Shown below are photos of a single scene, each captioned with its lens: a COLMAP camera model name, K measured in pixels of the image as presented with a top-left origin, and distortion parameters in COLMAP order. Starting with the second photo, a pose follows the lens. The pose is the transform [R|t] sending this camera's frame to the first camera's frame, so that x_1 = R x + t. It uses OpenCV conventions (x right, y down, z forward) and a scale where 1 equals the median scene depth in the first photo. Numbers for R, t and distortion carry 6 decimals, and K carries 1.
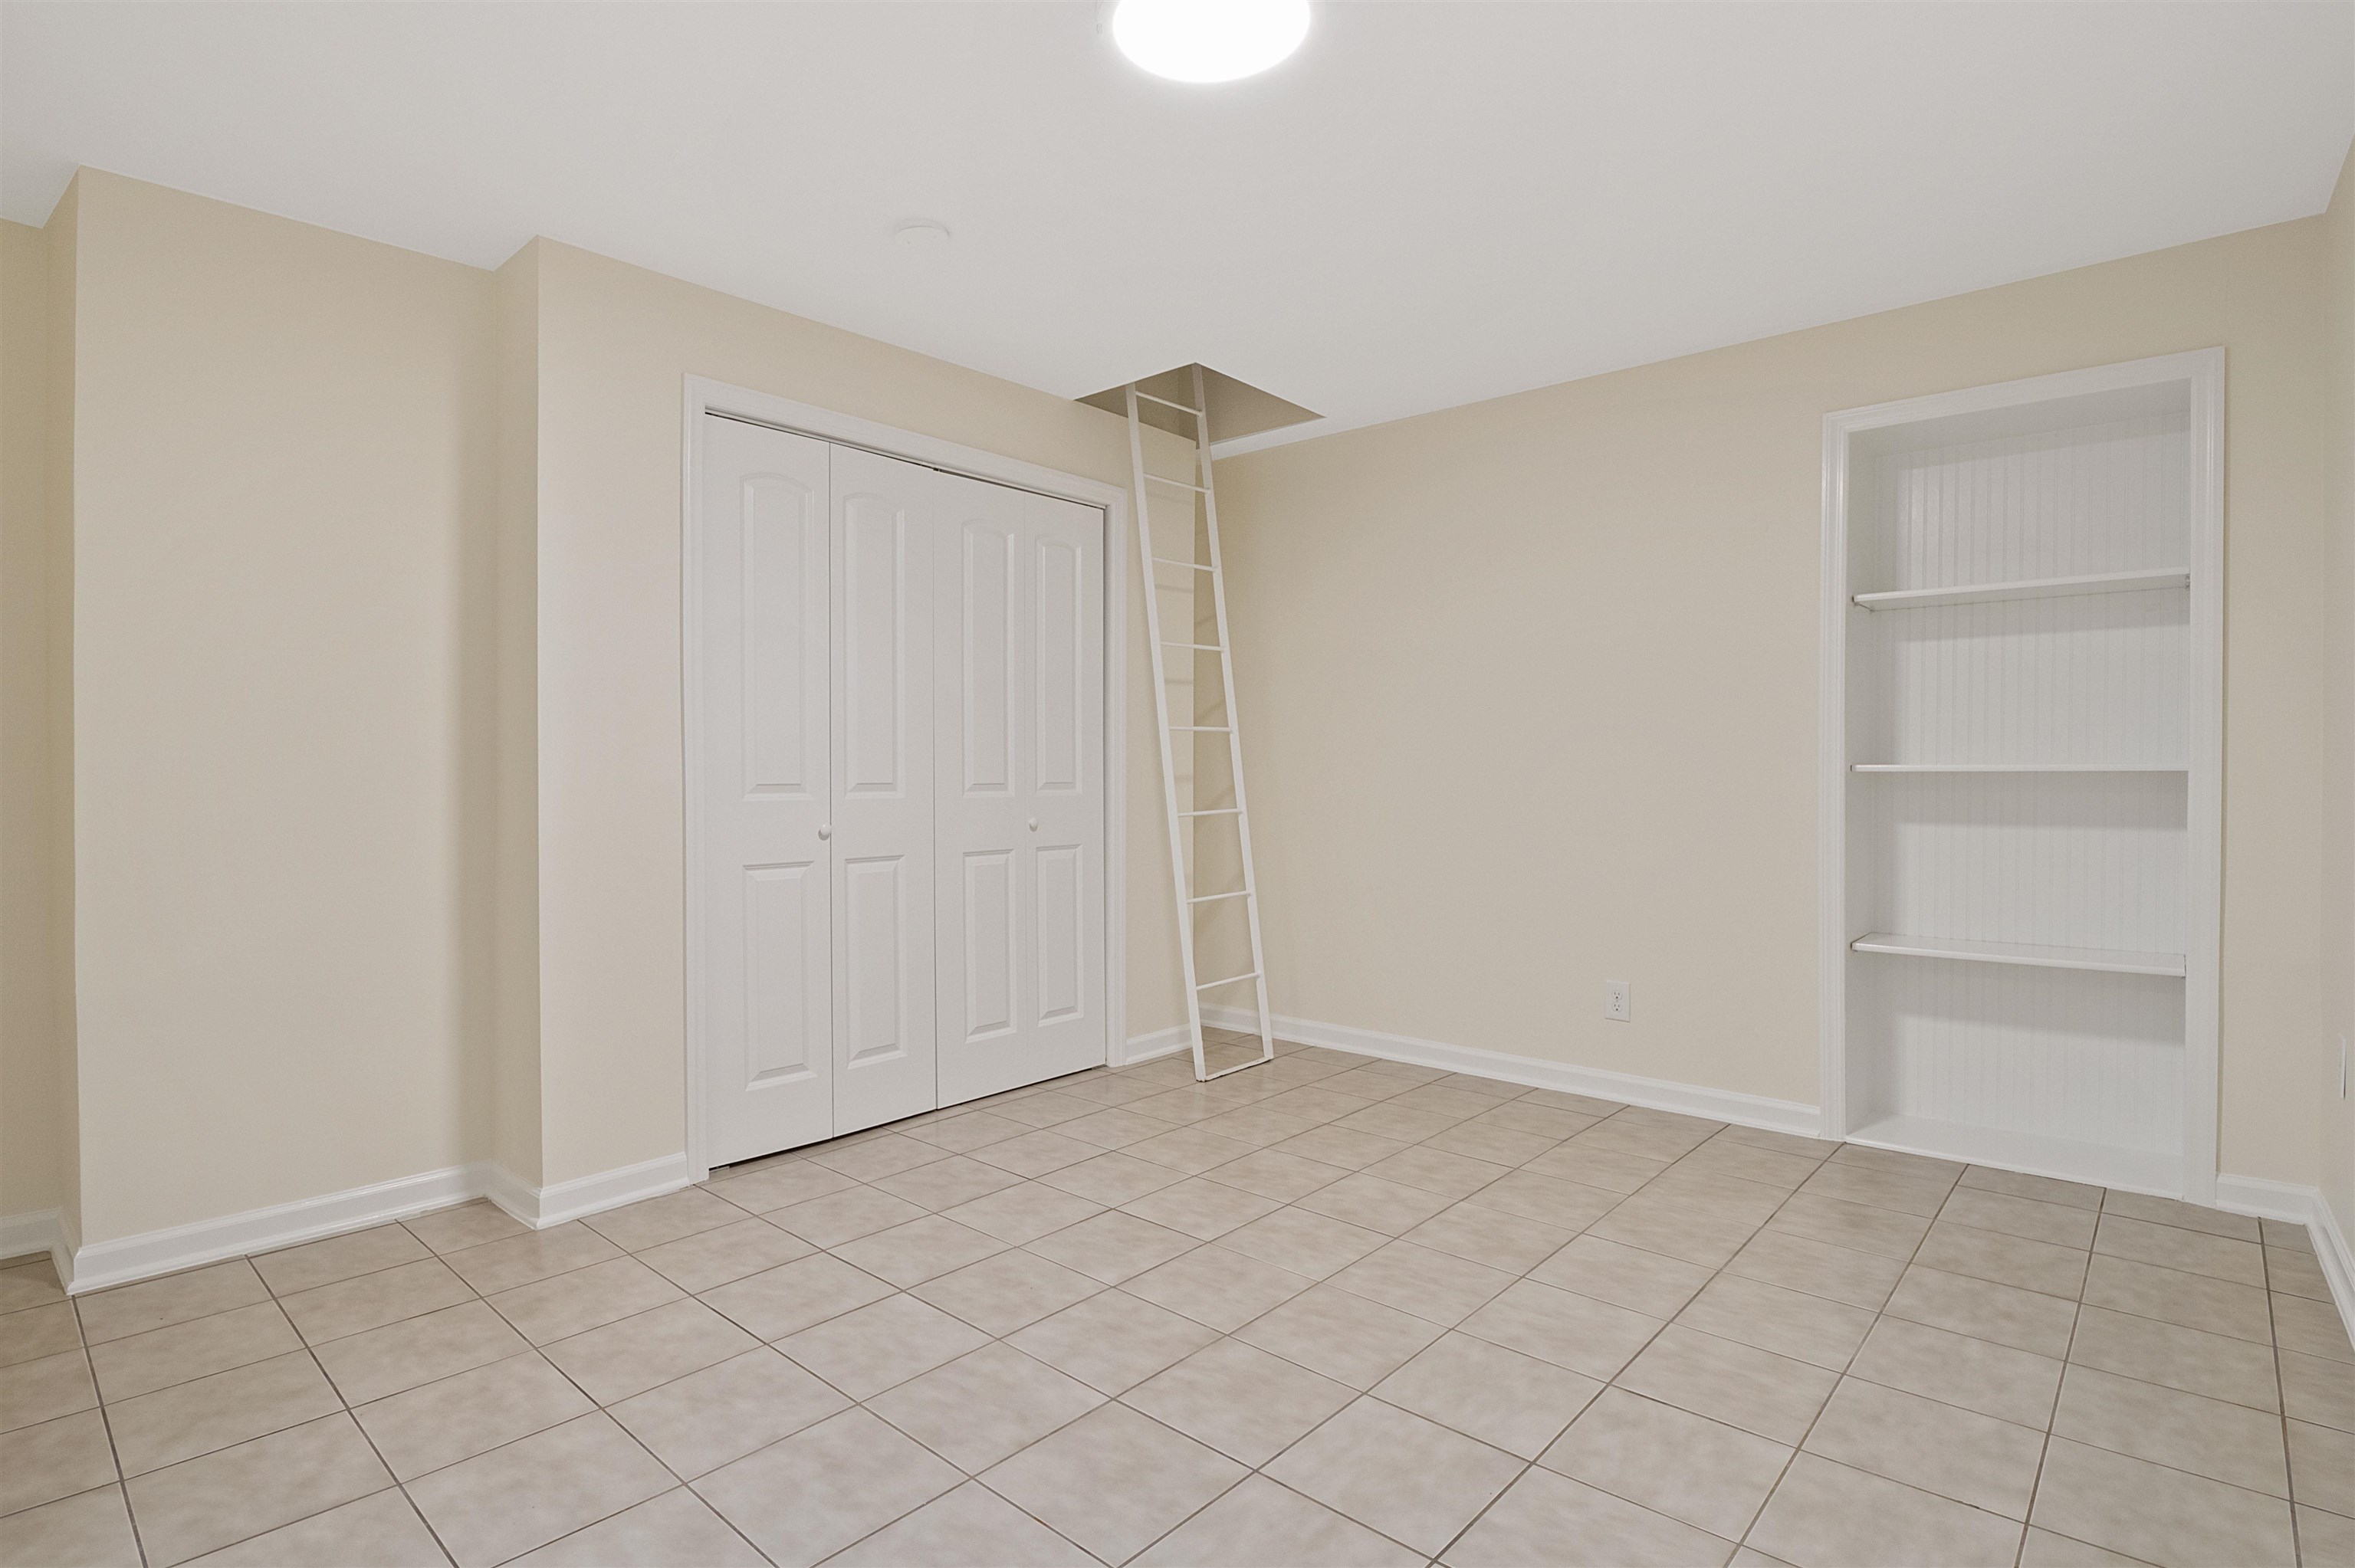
lens RADIAL K [[1163.1, 0, 1113.4], [0, 1163.1, 782.9], [0, 0, 1]] dist [-0.022588, -0.011803]
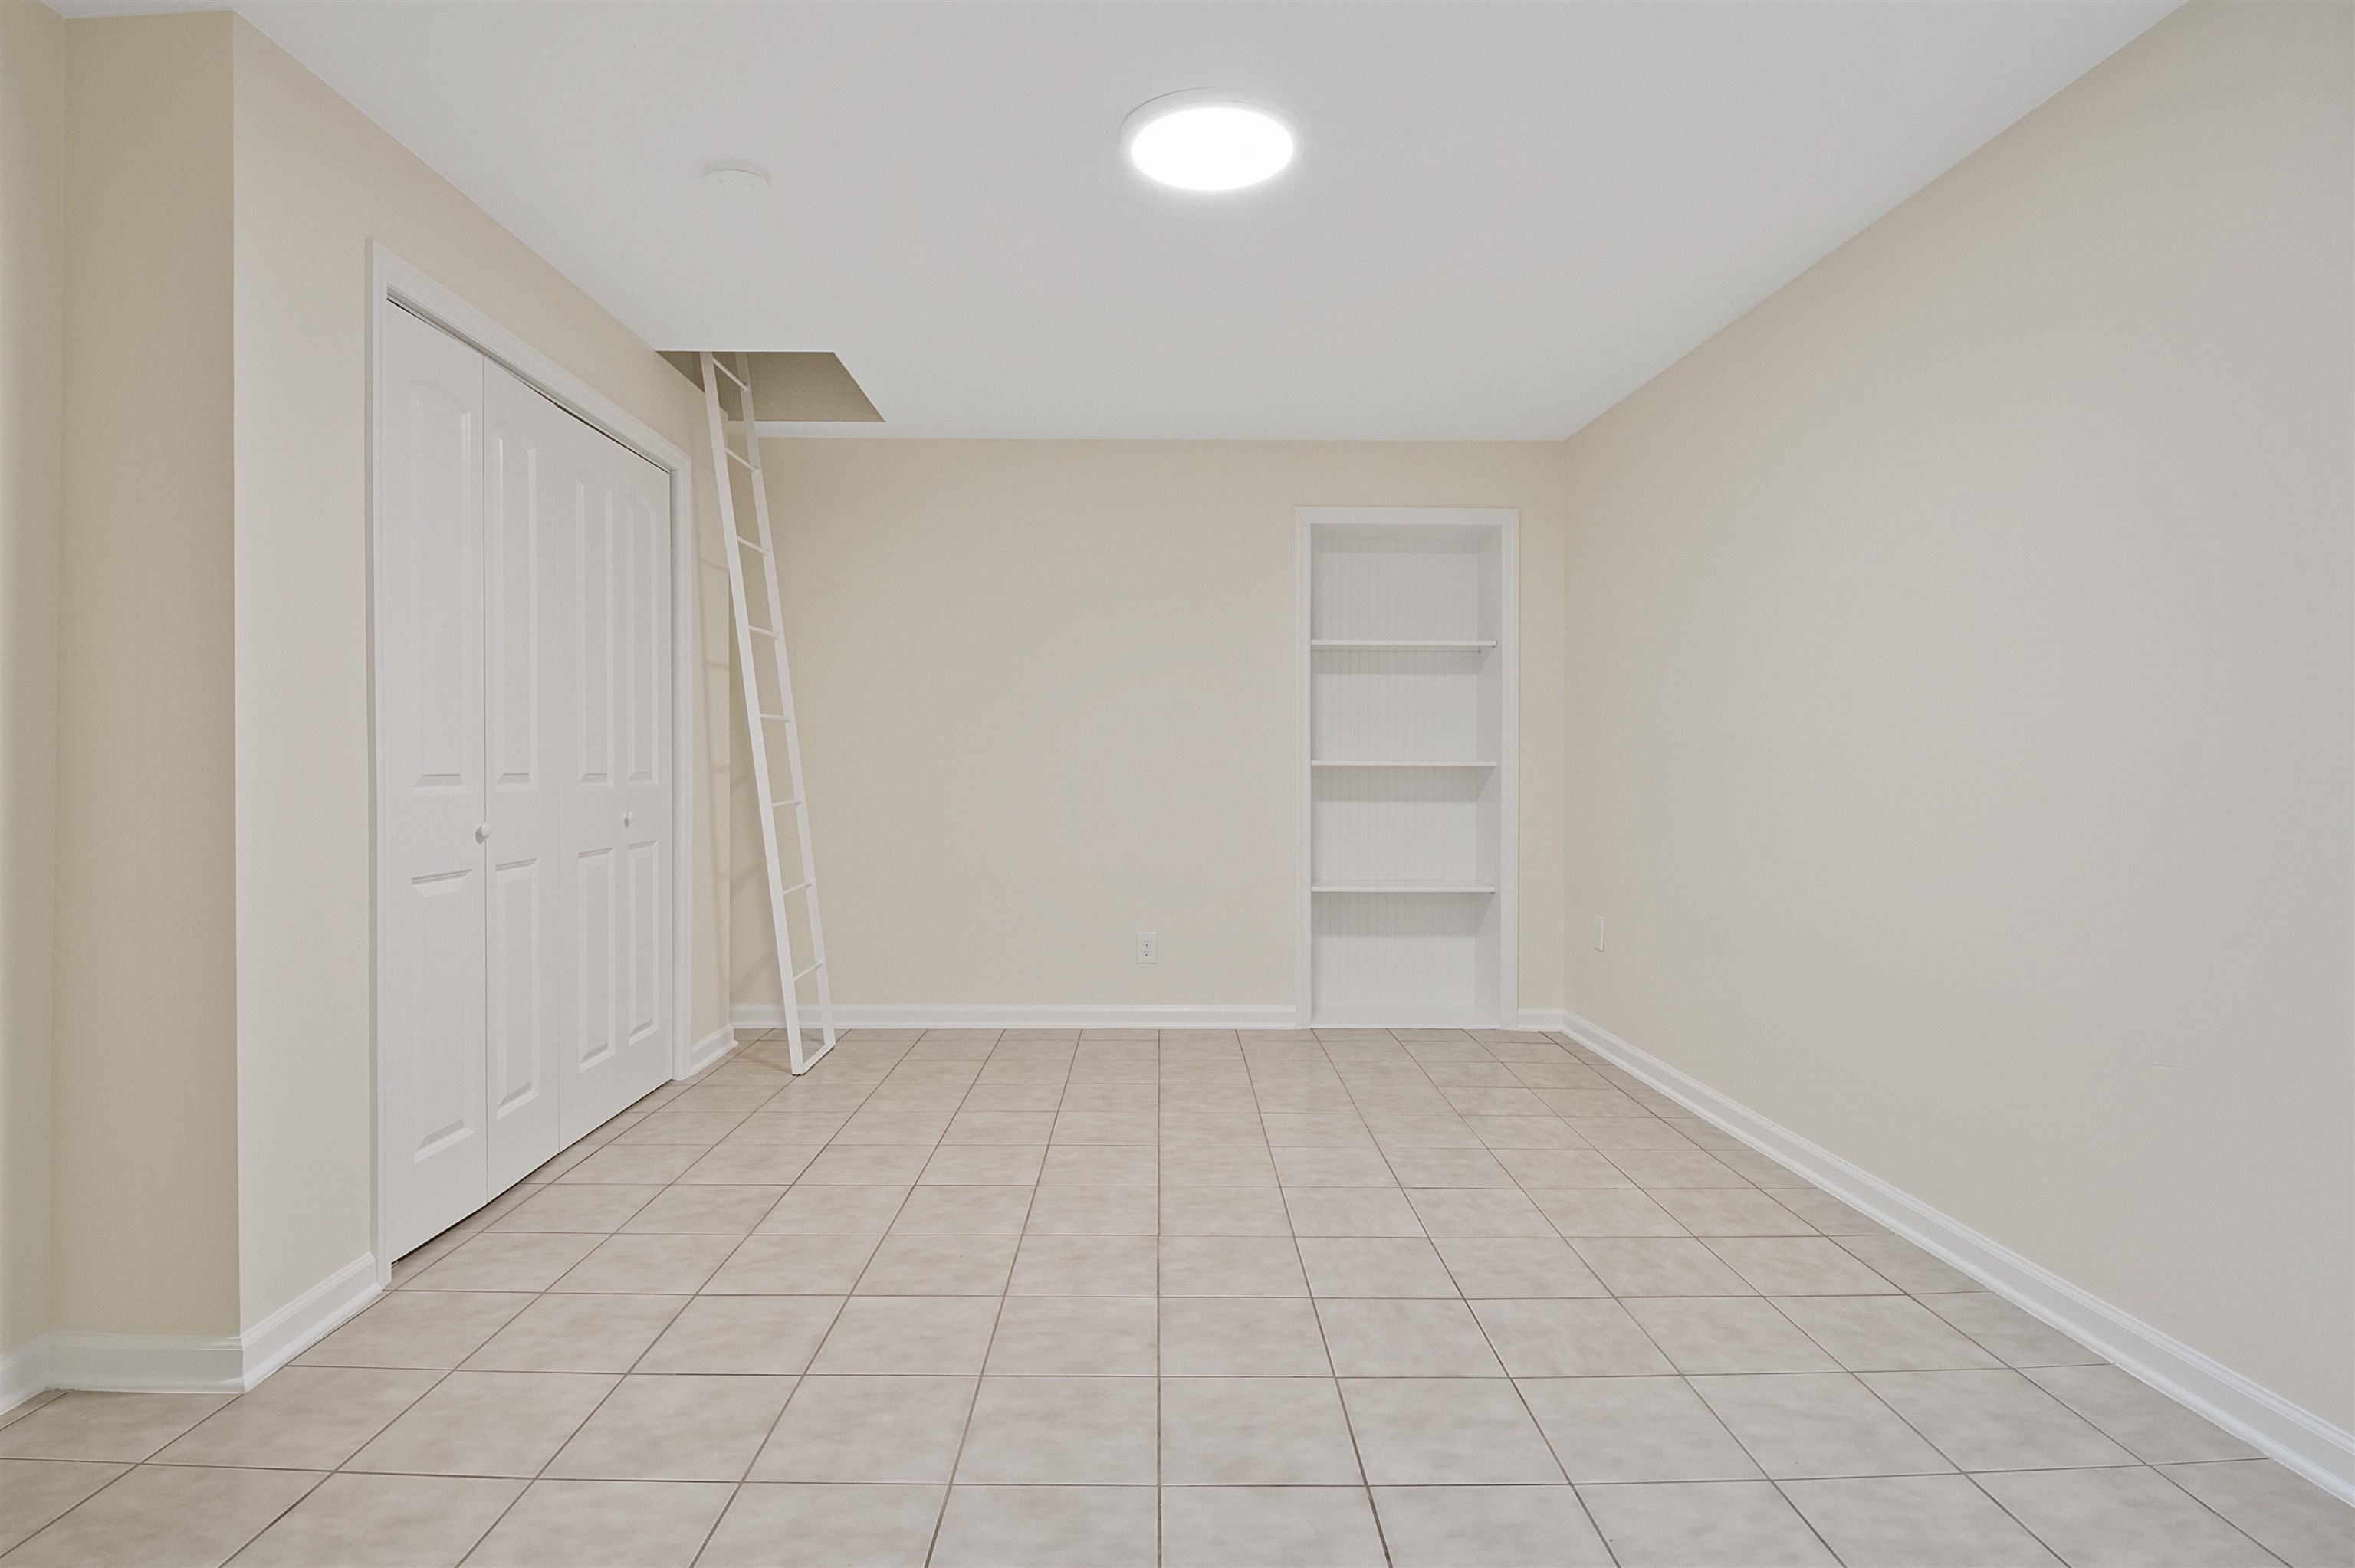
lens RADIAL K [[1163.1, 0, 1172.2], [0, 1163.1, 771.1], [0, 0, 1]] dist [-0.022588, -0.011803]
pose [[0.733155, 0.001225, 0.680060, -0.525084], [0.001291, 0.999994, -0.003193, 0.002682], [-0.680060, 0.003219, 0.733150, 0.085875]]
